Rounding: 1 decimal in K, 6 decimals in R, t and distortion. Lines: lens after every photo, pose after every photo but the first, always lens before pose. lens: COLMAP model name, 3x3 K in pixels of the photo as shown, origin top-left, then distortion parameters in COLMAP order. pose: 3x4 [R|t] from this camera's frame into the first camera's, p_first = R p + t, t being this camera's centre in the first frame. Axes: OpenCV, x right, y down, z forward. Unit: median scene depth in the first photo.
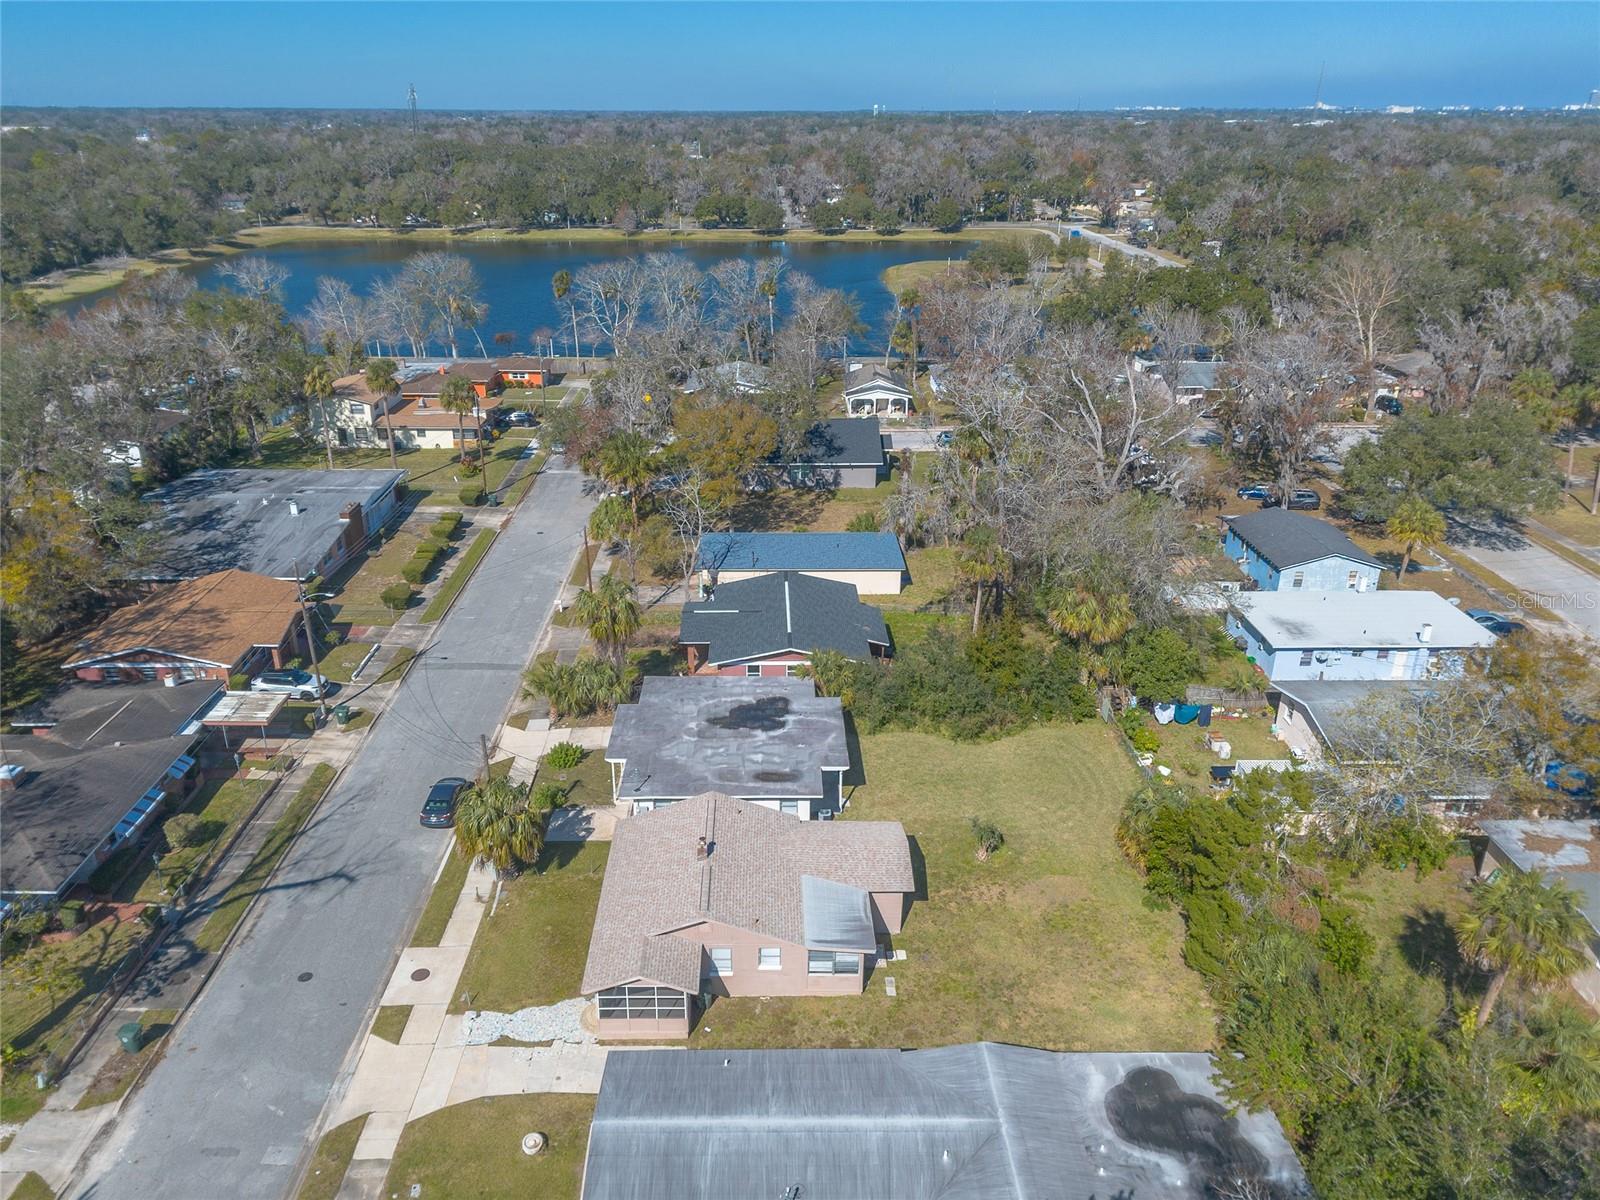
lens RADIAL K [[1152.6, 0, 780.2], [0, 1152.6, 602.1], [0, 0, 1]] dist [0.090429, -0.095482]
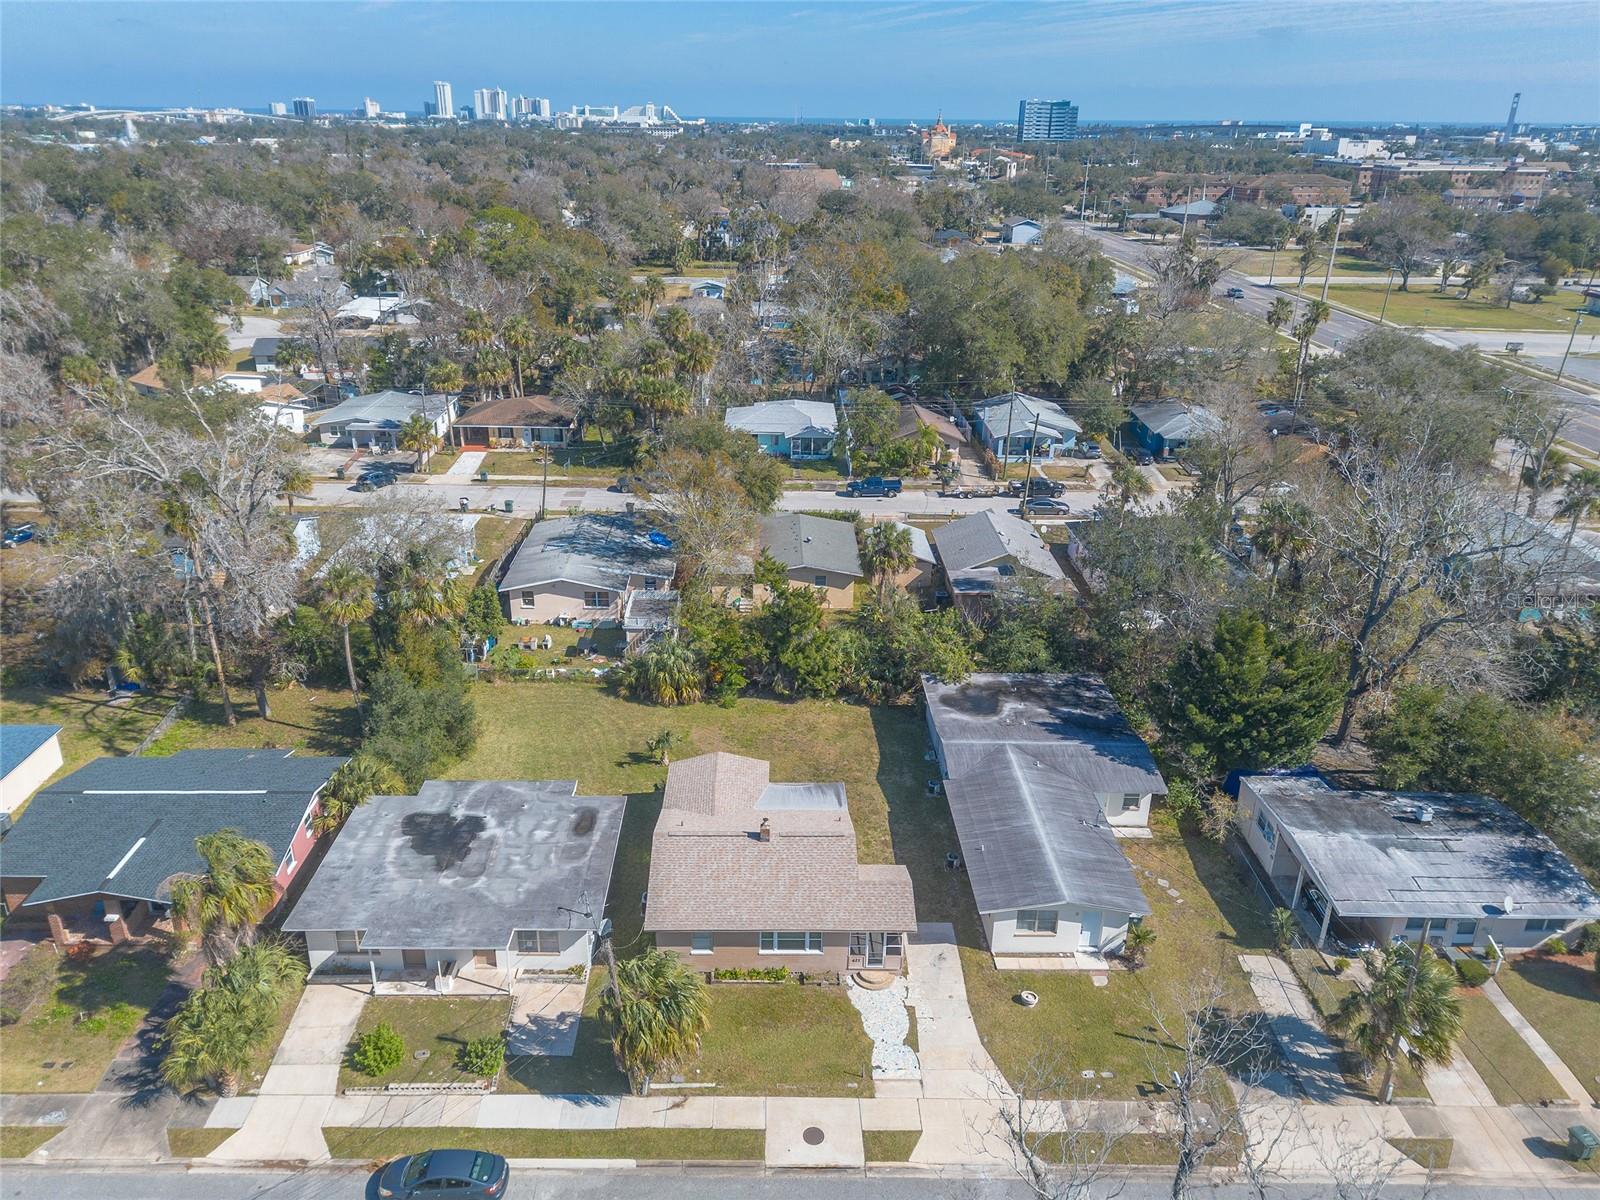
lens RADIAL K [[1137.4, 0, 778.4], [0, 1137.4, 595.8], [0, 0, 1]] dist [0.090364, -0.093750]
pose [[0.003165, -0.388177, 0.921579, -0.800384], [0.381184, 0.852471, 0.357759, -0.284035], [-0.924494, 0.350160, 0.150665, 0.648396]]
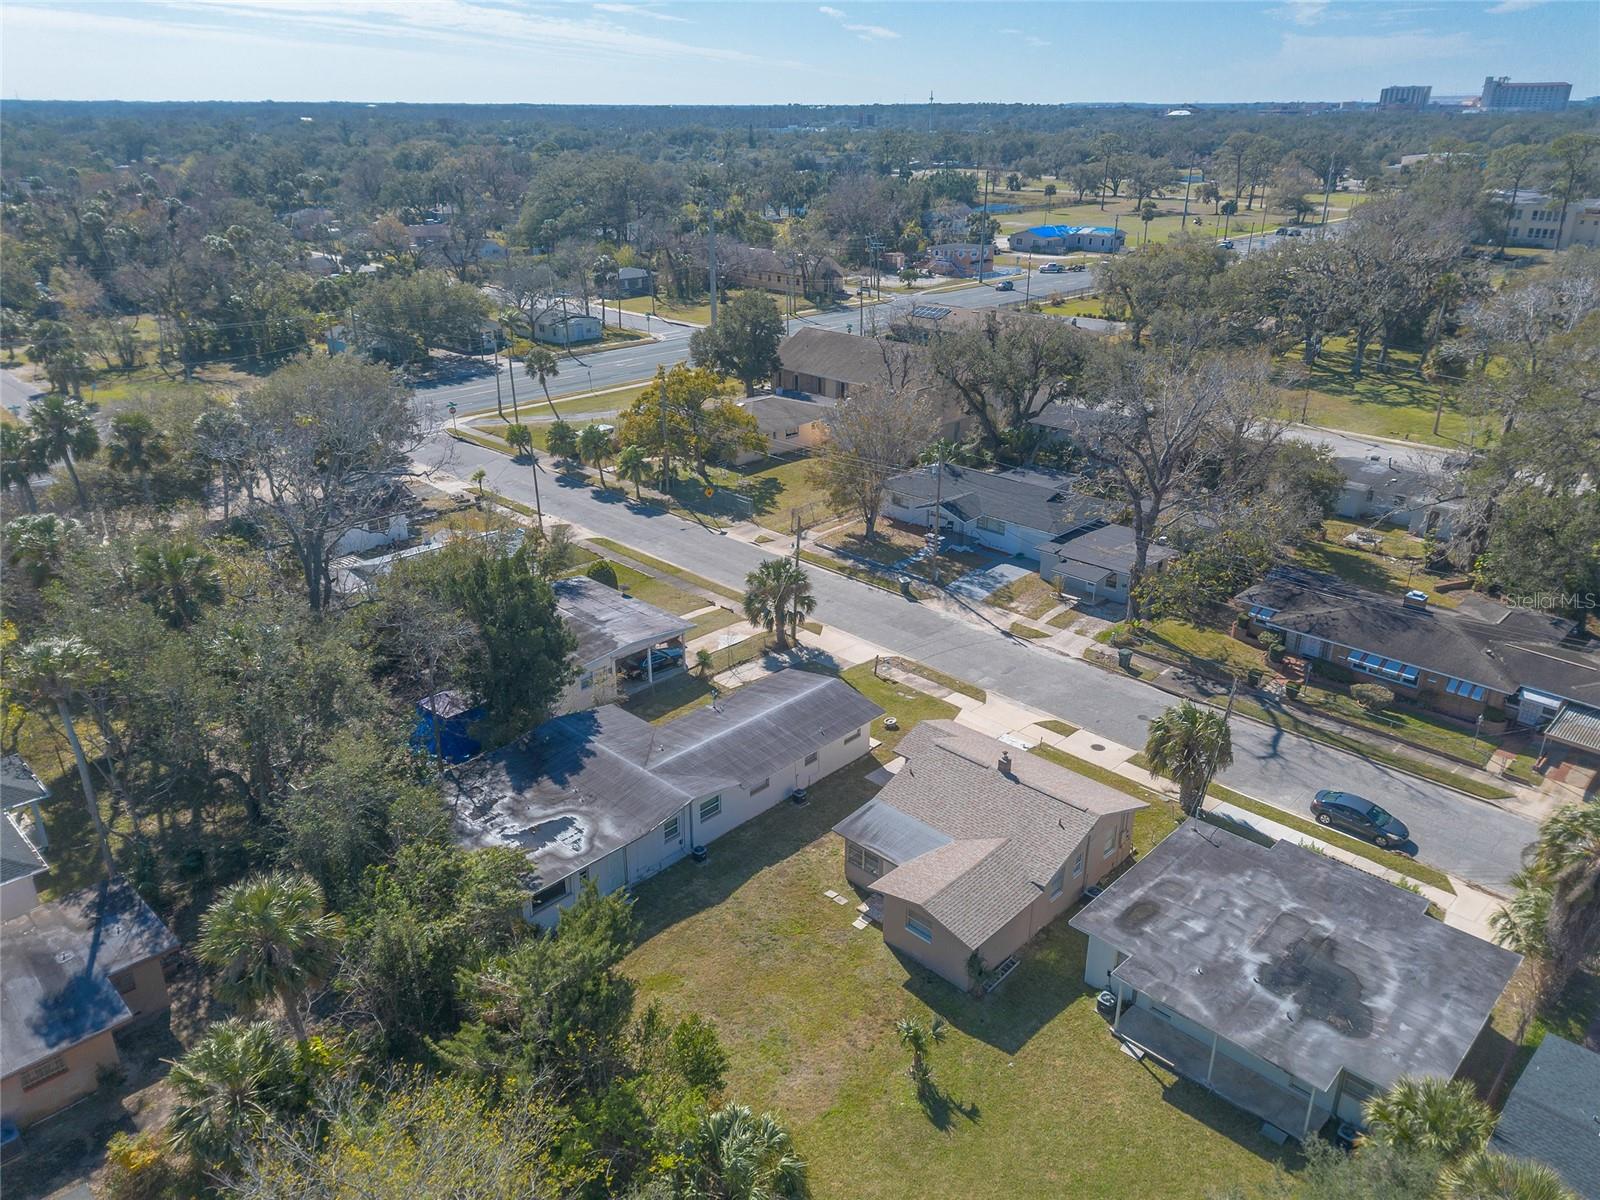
lens RADIAL K [[1152.6, 0, 780.2], [0, 1152.6, 602.1], [0, 0, 1]] dist [0.090429, -0.095482]
pose [[-0.713795, 0.276309, -0.643545, 0.617384], [-0.271779, 0.737594, 0.618136, -0.424096], [0.645471, 0.616124, -0.451396, 1.073114]]
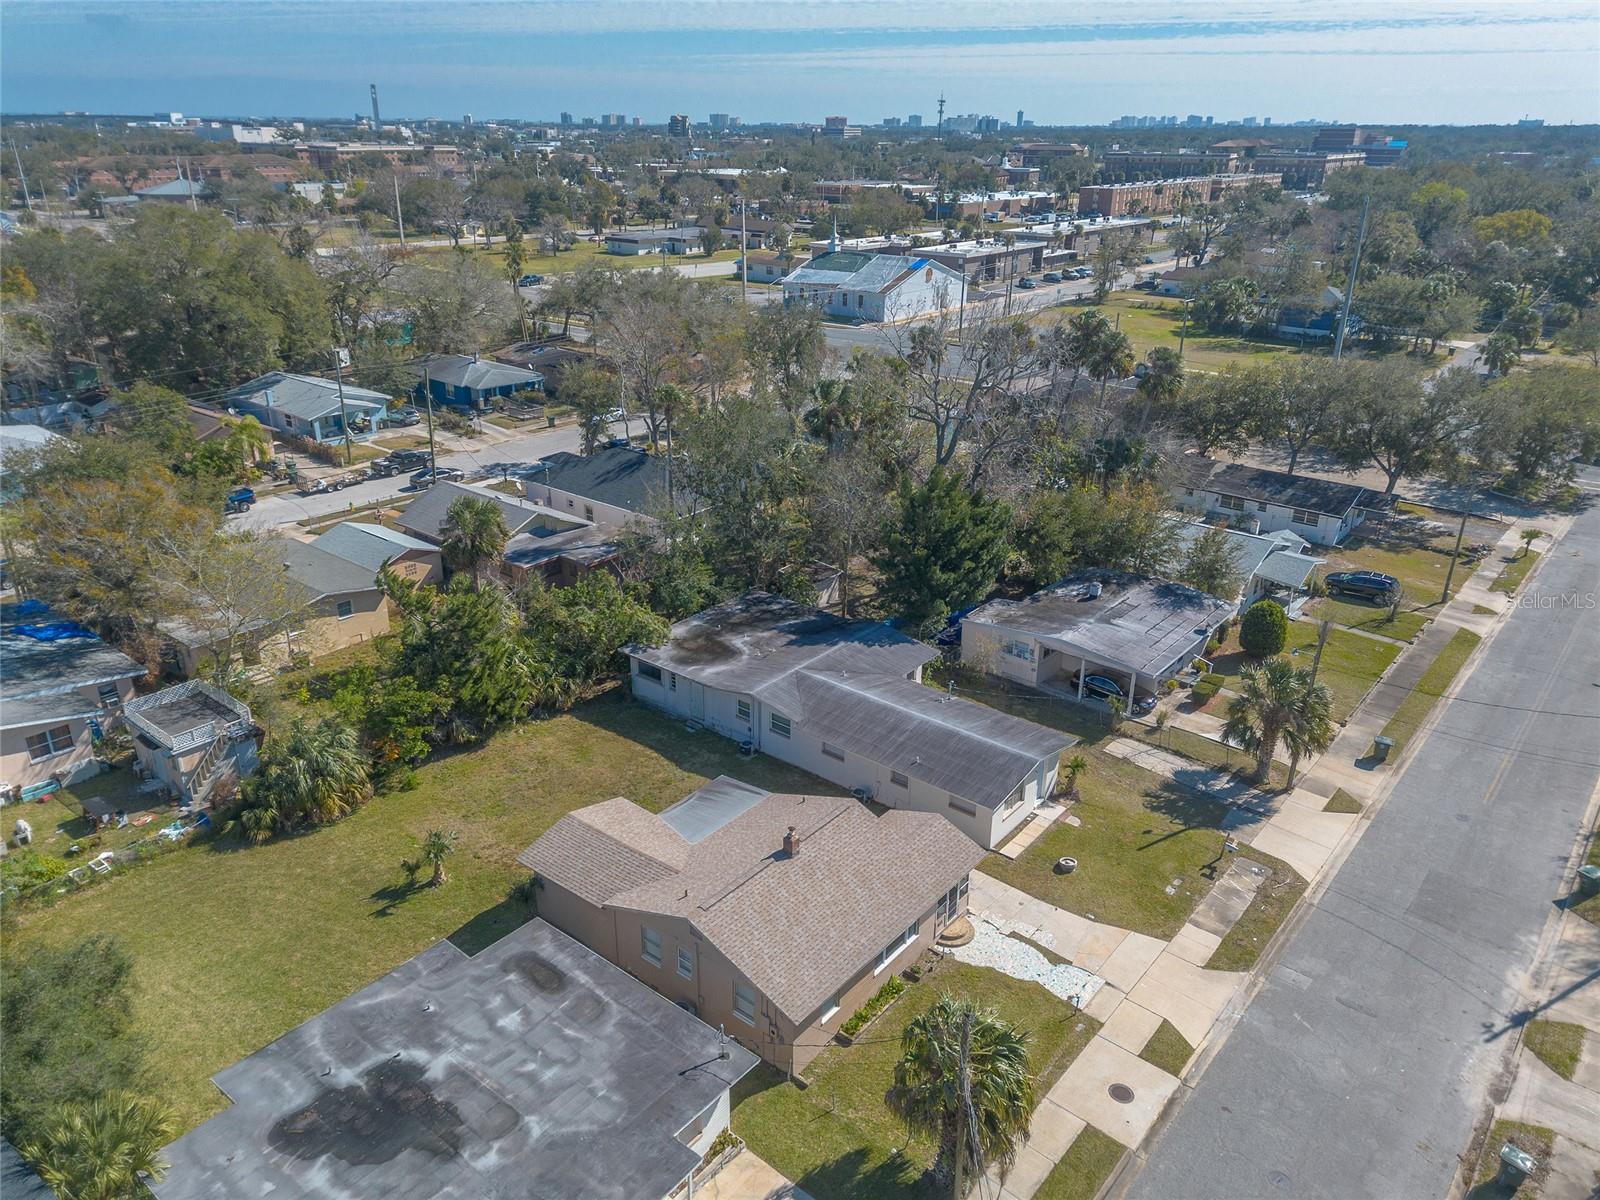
lens RADIAL K [[1129.4, 0, 794.4], [0, 1129.4, 602.2], [0, 0, 1]] dist [0.080388, -0.078545]
pose [[-0.764707, -0.258895, 0.590082, -0.426069], [0.242320, 0.732984, 0.635622, -0.360552], [-0.597080, 0.629053, -0.497783, 1.104042]]
